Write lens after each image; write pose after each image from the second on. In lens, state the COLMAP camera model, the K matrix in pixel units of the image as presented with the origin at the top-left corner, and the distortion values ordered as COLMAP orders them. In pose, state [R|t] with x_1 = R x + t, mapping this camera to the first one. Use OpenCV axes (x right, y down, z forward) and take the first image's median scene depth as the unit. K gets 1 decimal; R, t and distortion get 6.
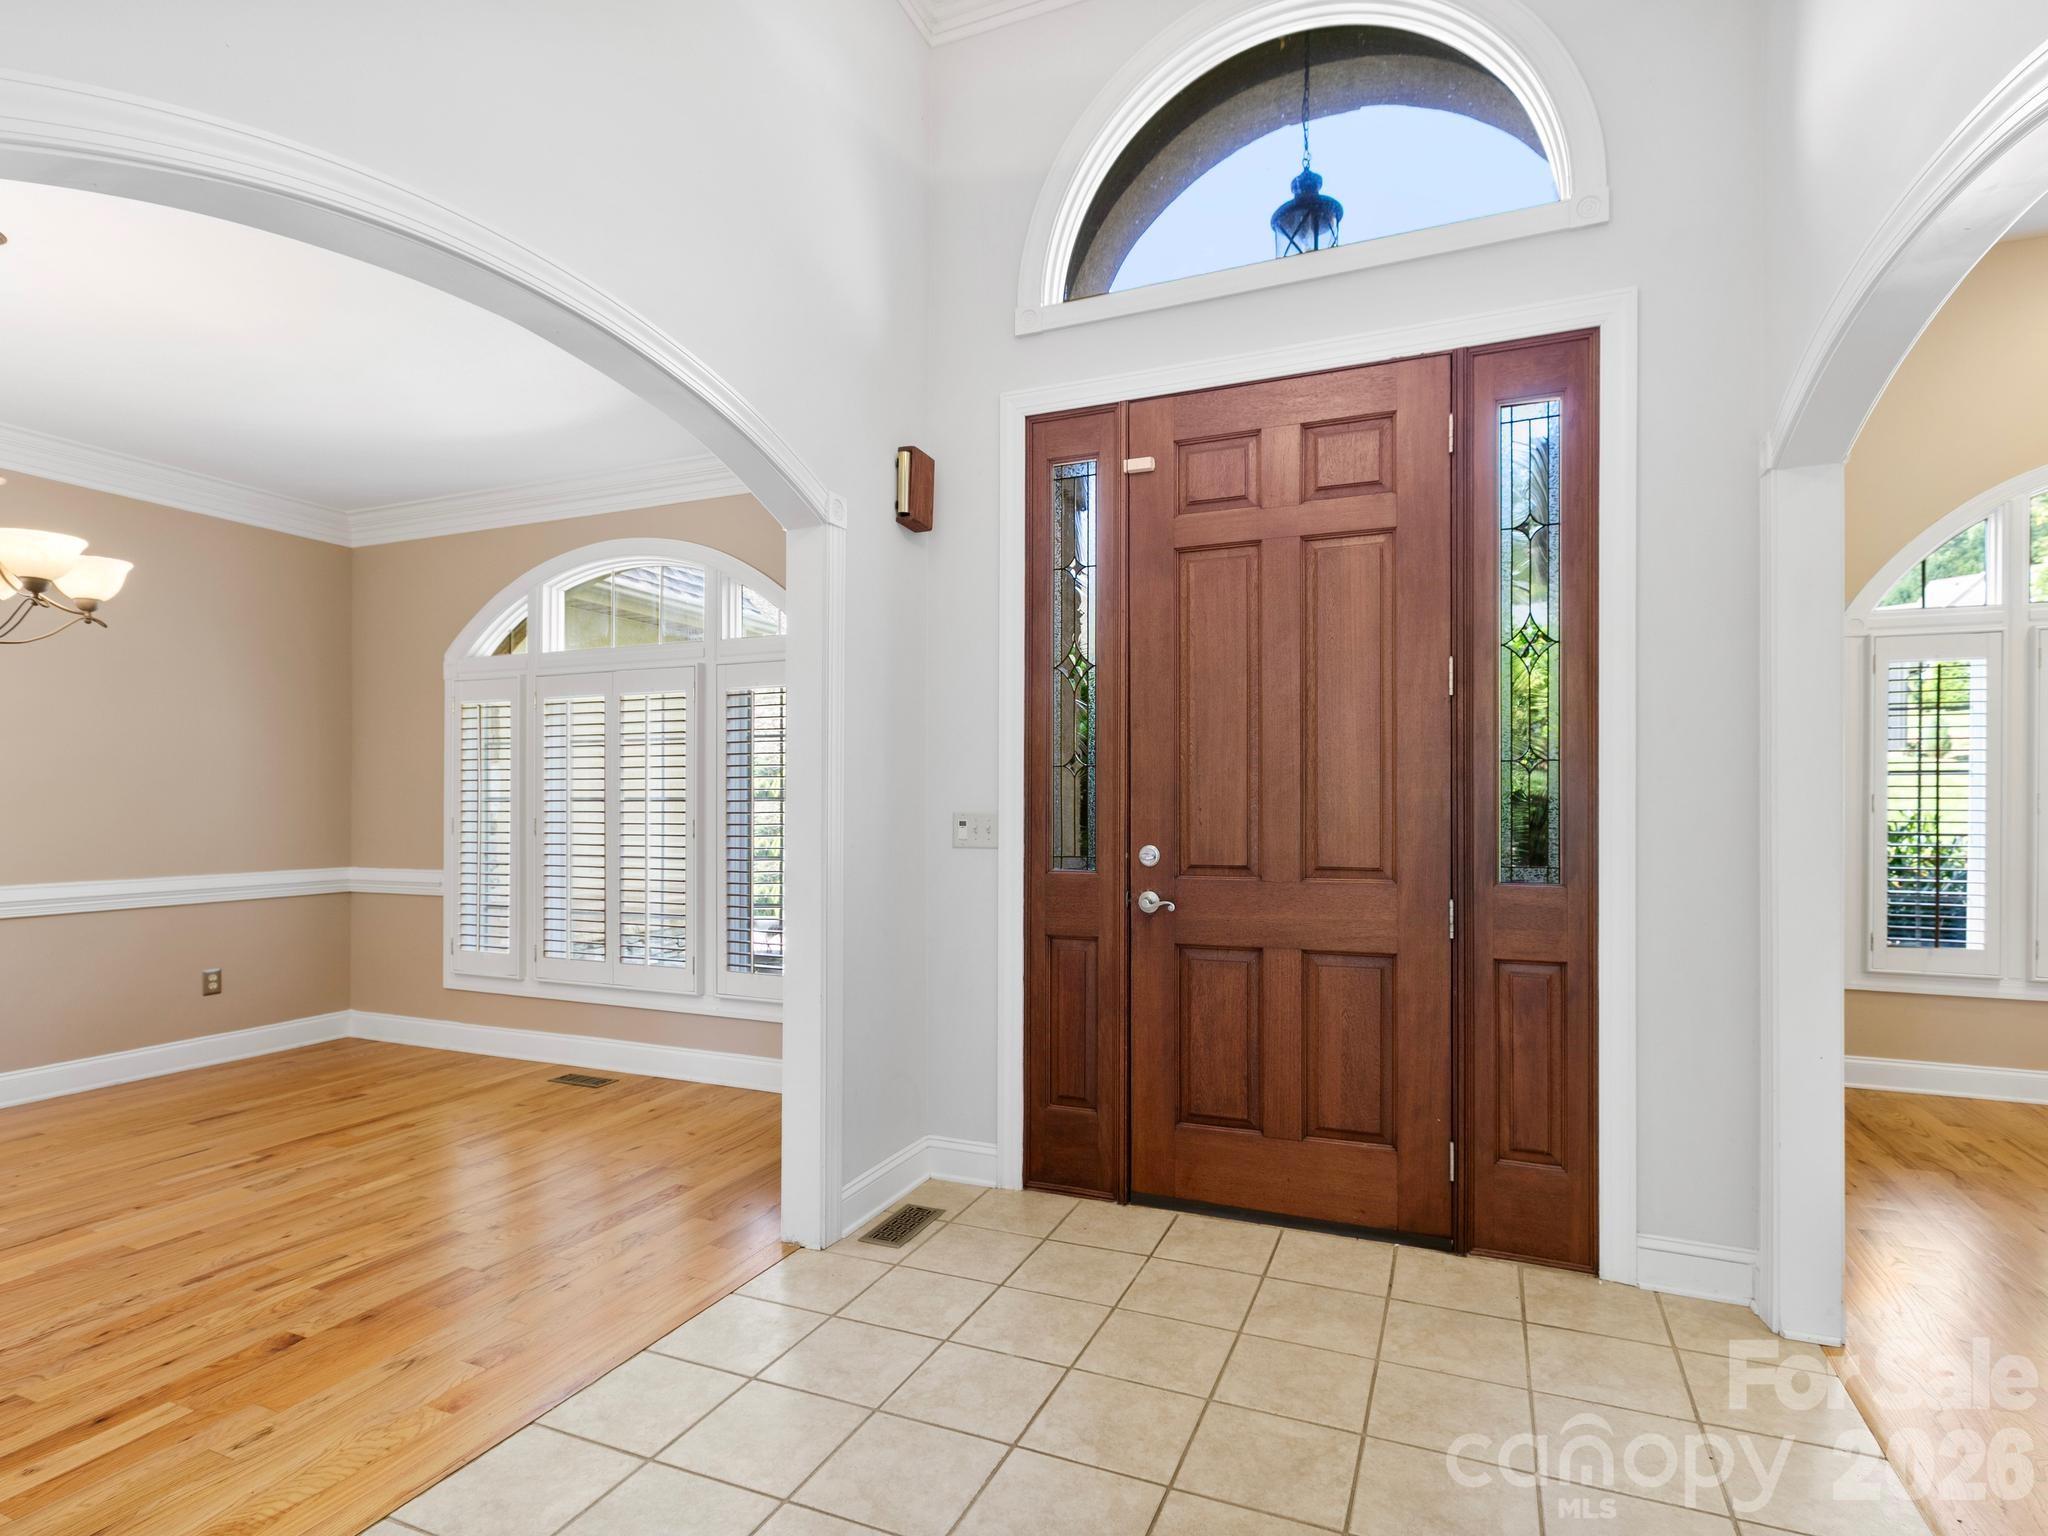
lens RADIAL K [[1046.2, 0, 1041.4], [0, 1046.2, 799.4], [0, 0, 1]] dist [0.004102, -0.002282]
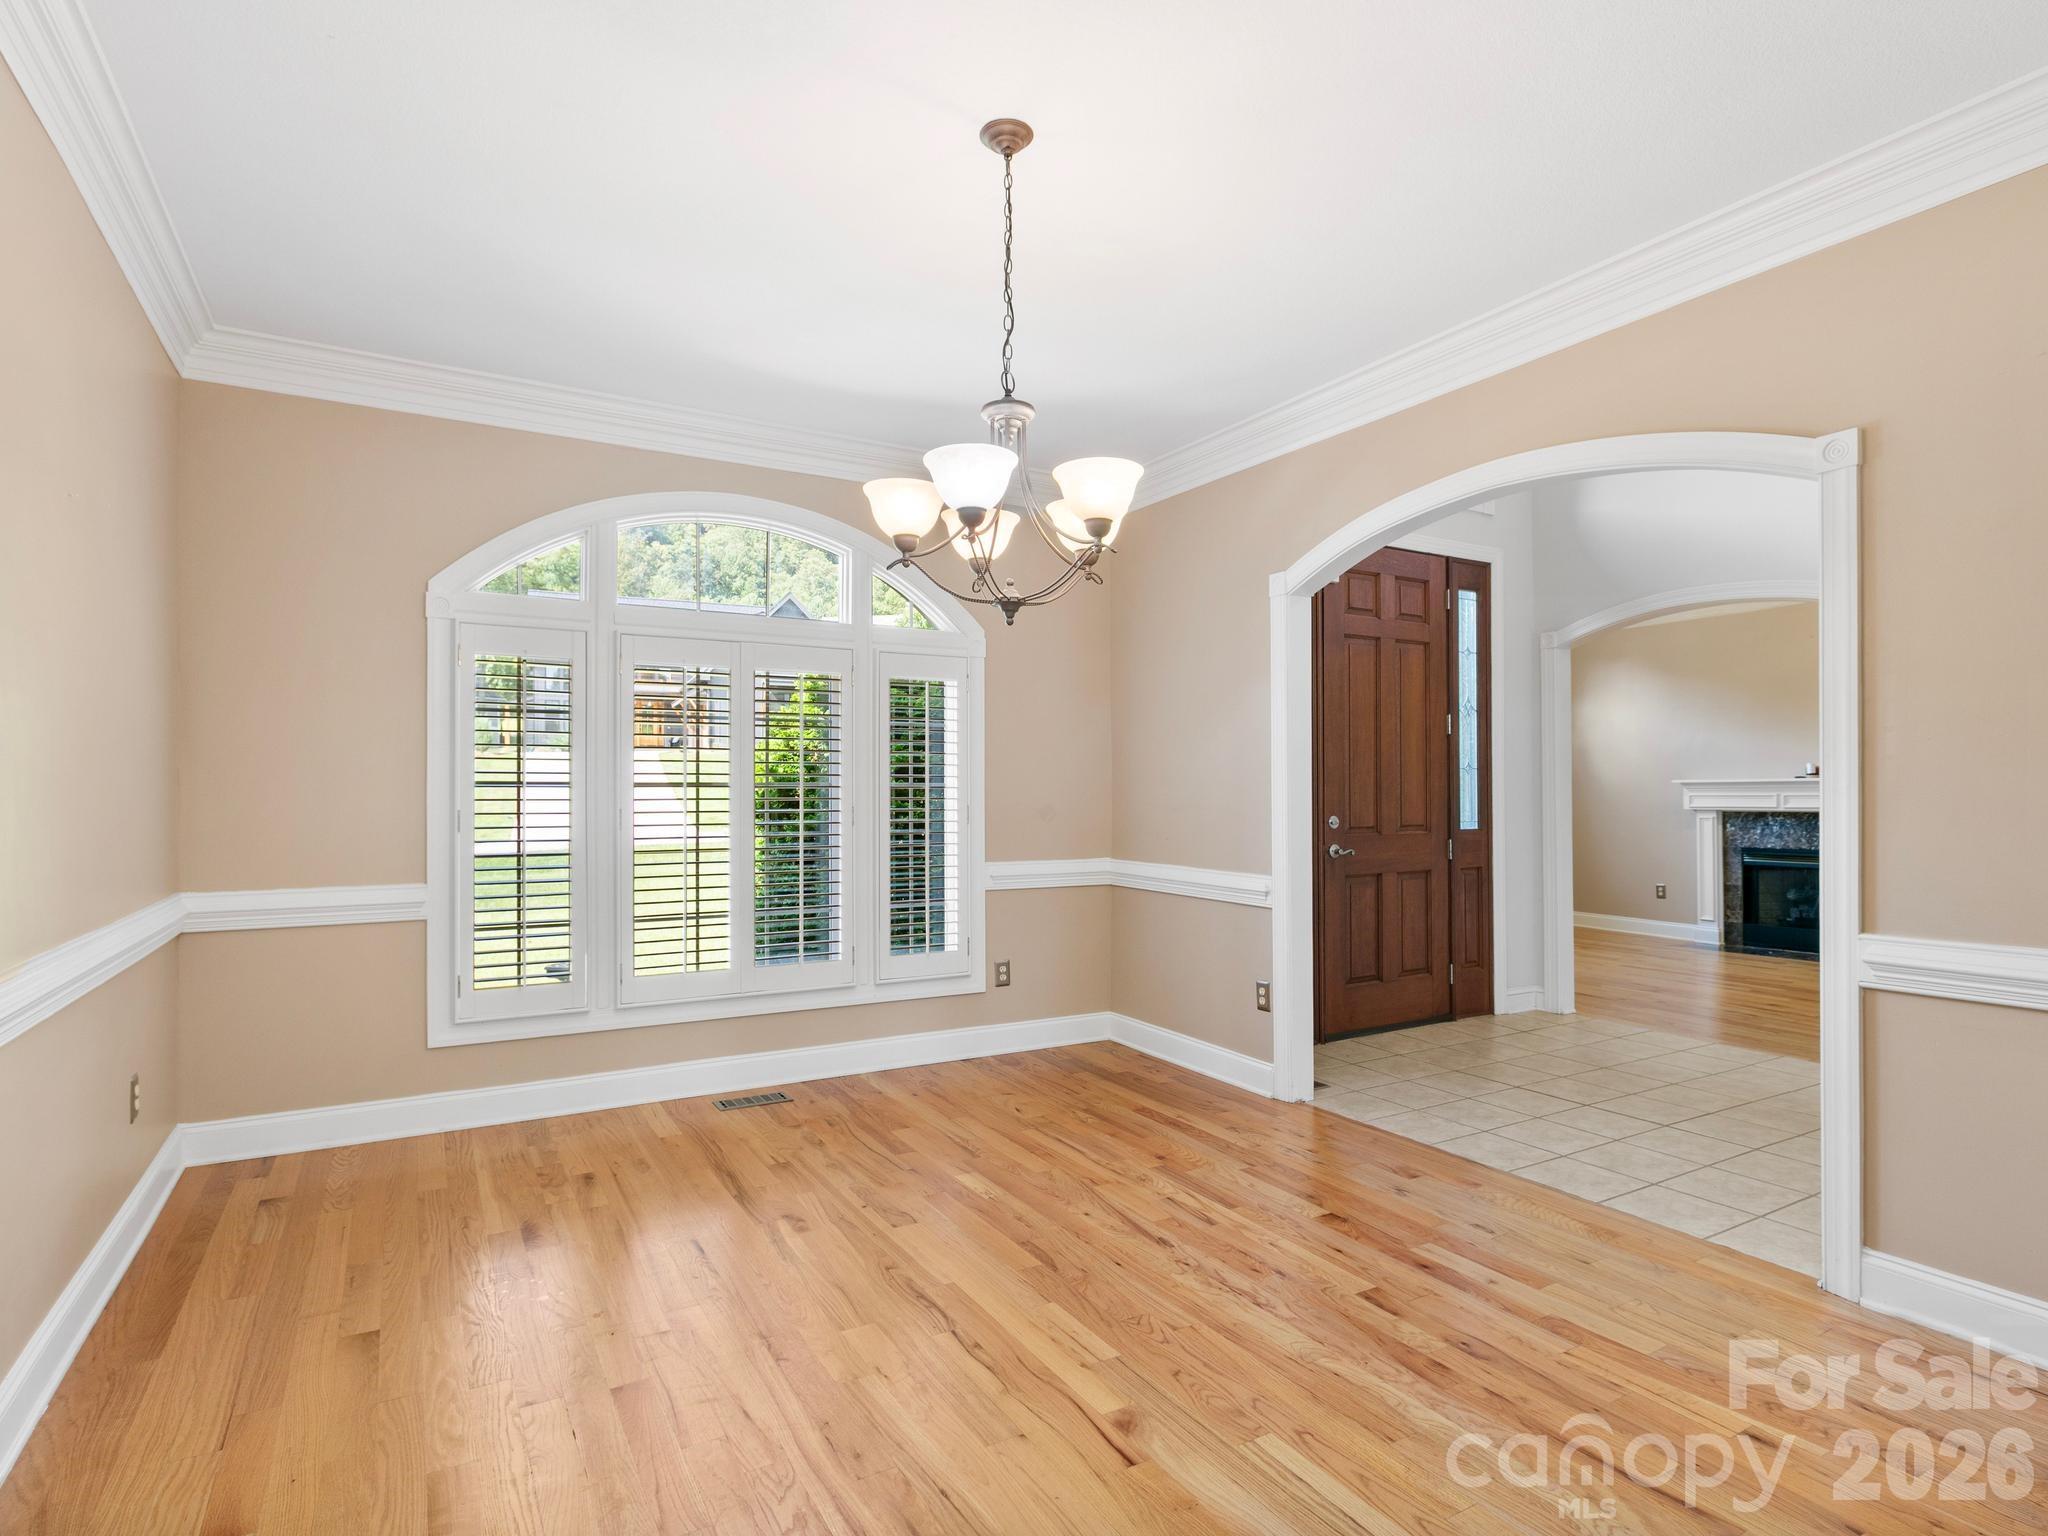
lens RADIAL K [[1045.5, 0, 1019.9], [0, 1045.5, 788.1], [0, 0, 1]] dist [0.000749, 0.000066]
pose [[0.603876, 0.009112, 0.797026, -1.526471], [-0.001351, 0.999945, -0.010408, 0.019842], [-0.797077, 0.005208, 0.603855, 0.433370]]
